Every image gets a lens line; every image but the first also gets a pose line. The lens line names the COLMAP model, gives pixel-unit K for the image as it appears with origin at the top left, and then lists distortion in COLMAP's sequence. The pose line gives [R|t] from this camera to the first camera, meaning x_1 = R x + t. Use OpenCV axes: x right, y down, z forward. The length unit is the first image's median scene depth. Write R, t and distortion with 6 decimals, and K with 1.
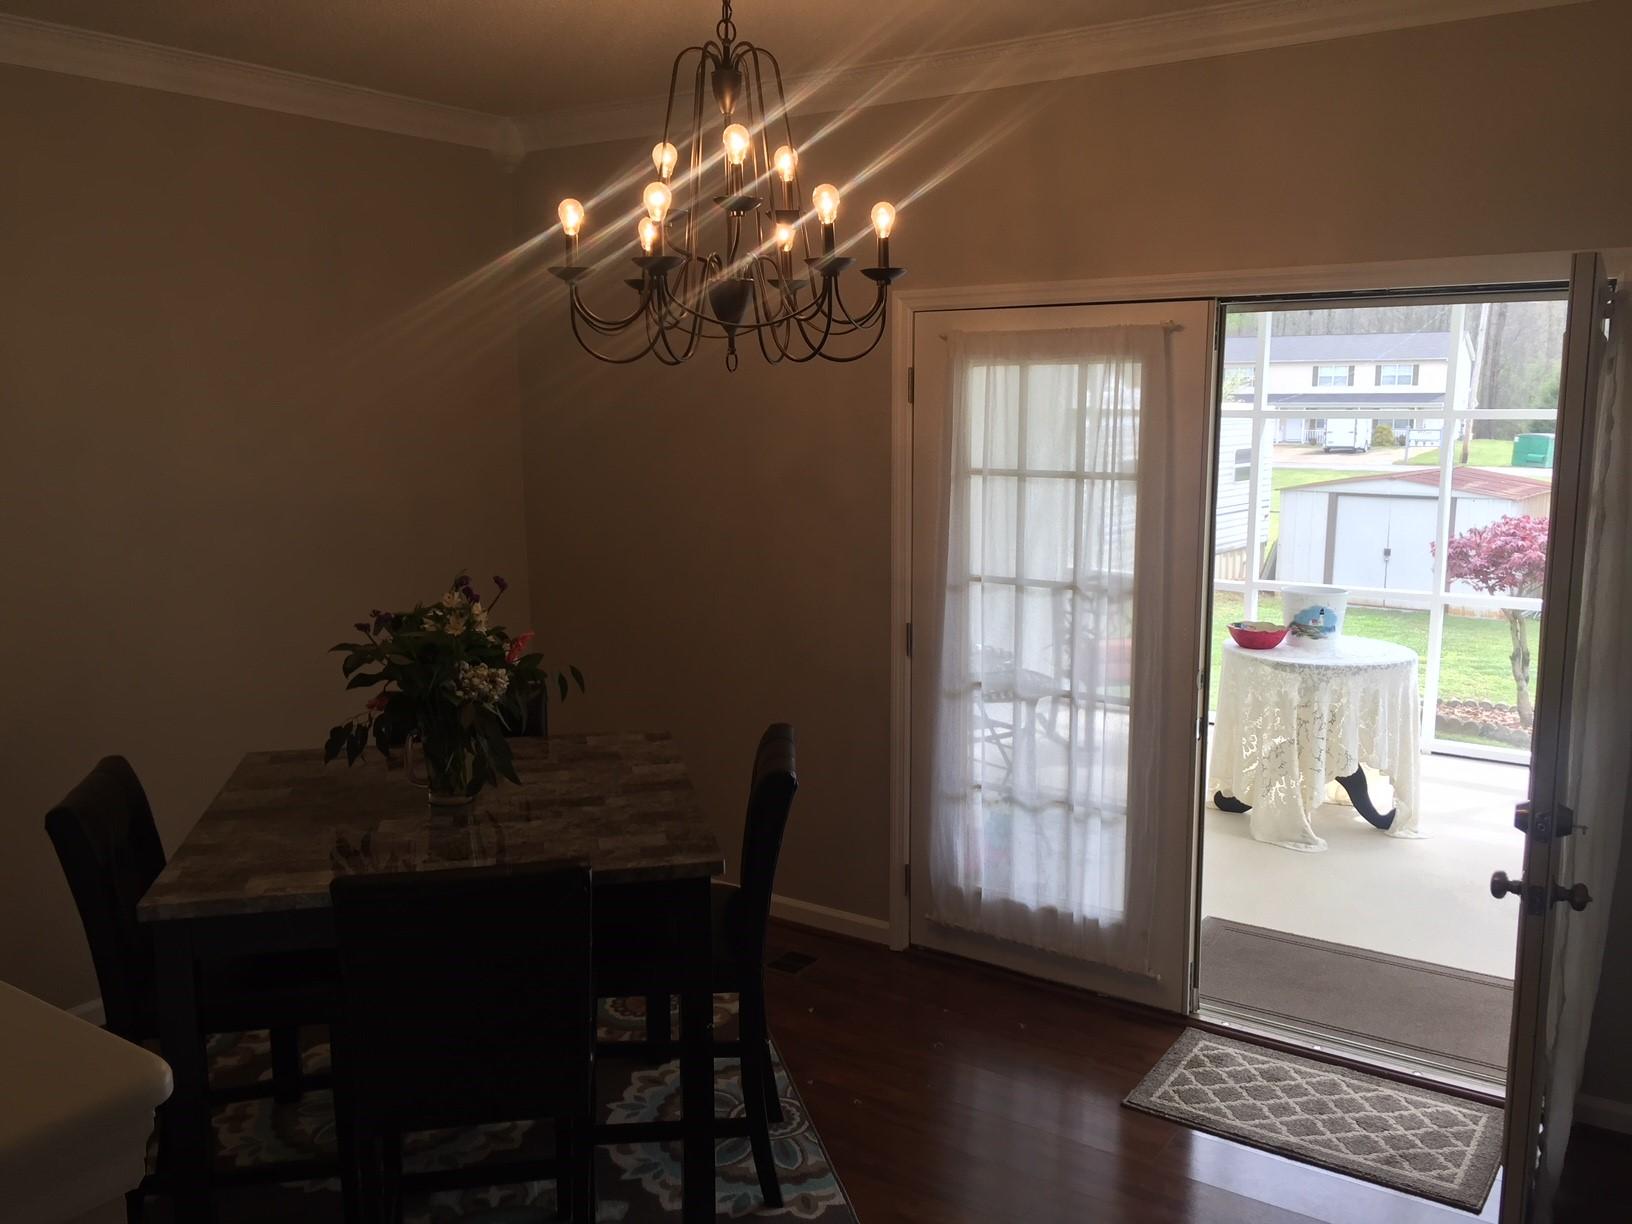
lens RADIAL K [[1394.1, 0, 798.2], [0, 1394.1, 606.4], [0, 0, 1]] dist [0.086549, -0.105244]
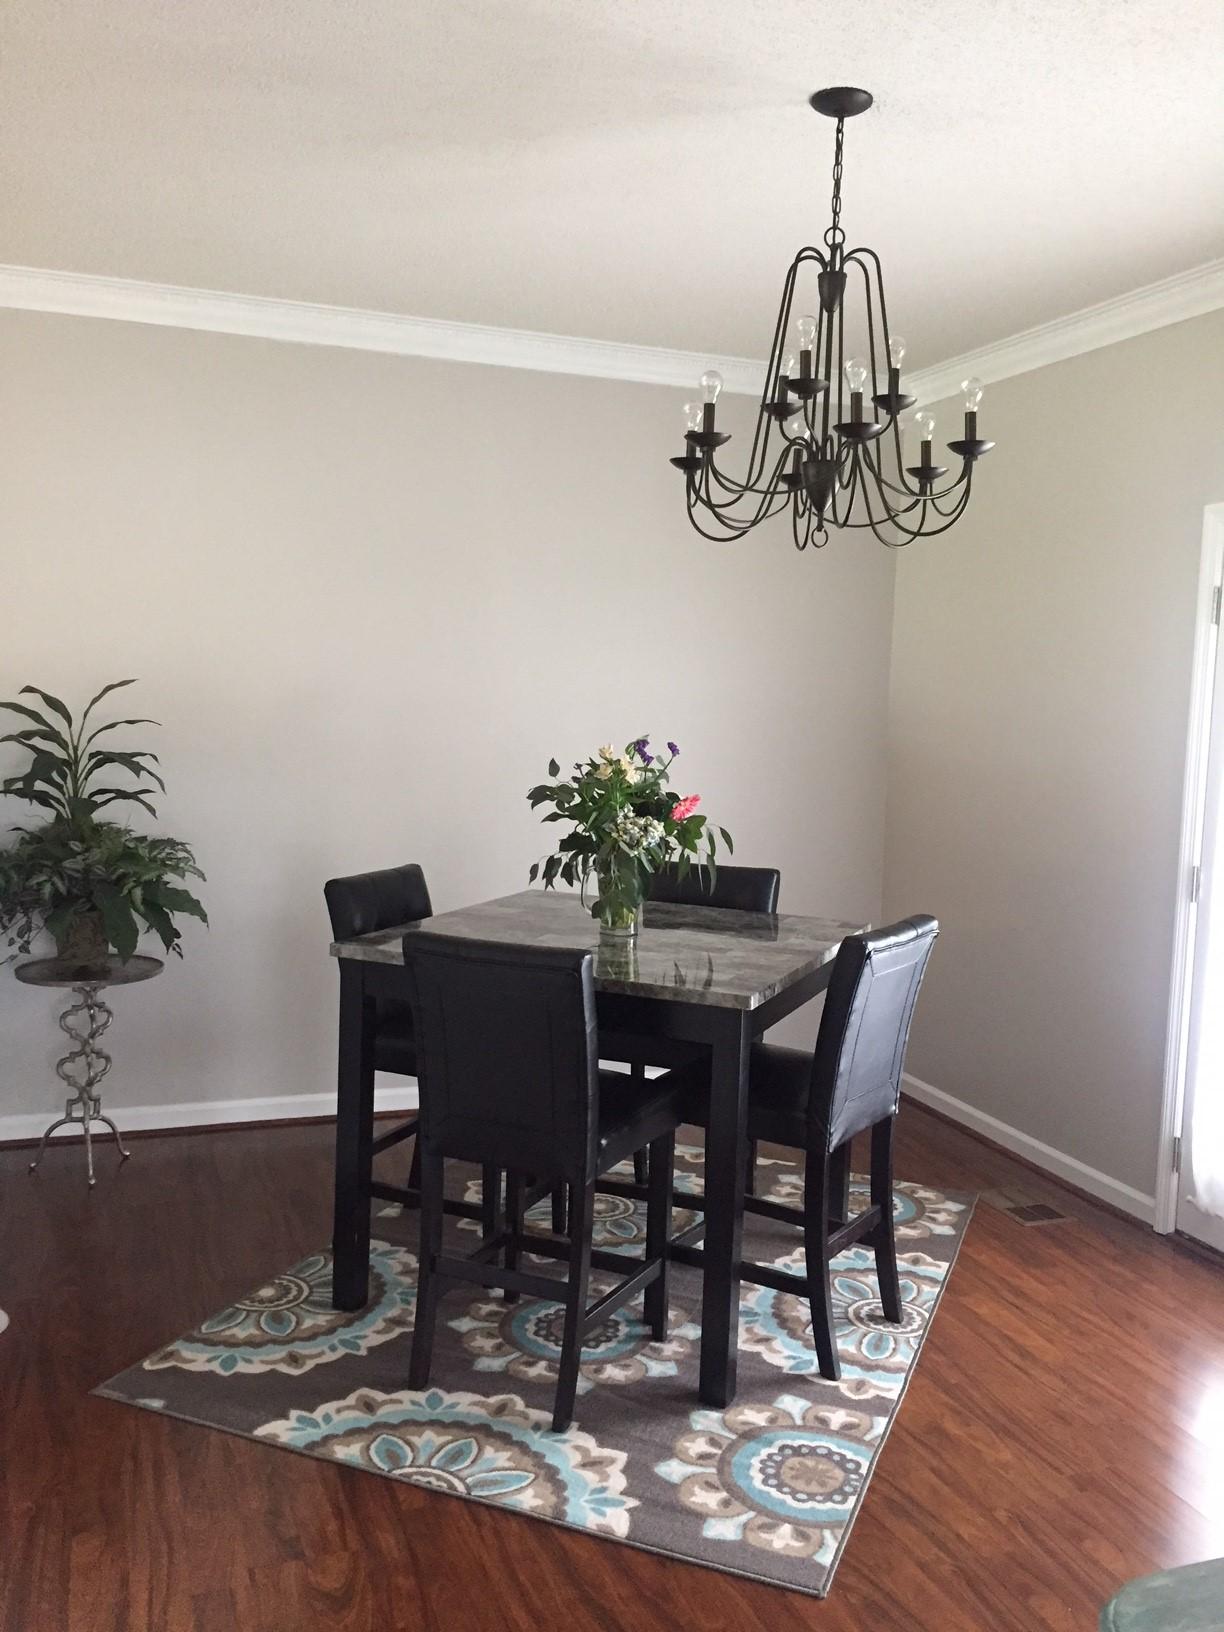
lens RADIAL K [[1394.1, 0, 609.9], [0, 1394.1, 810.6], [0, 0, 1]] dist [0.086549, -0.105244]
pose [[0.798310, 0.077904, -0.597187, 0.425067], [-0.130392, 0.990436, -0.045102, 0.090403], [0.587962, 0.113874, 0.800833, 0.058121]]
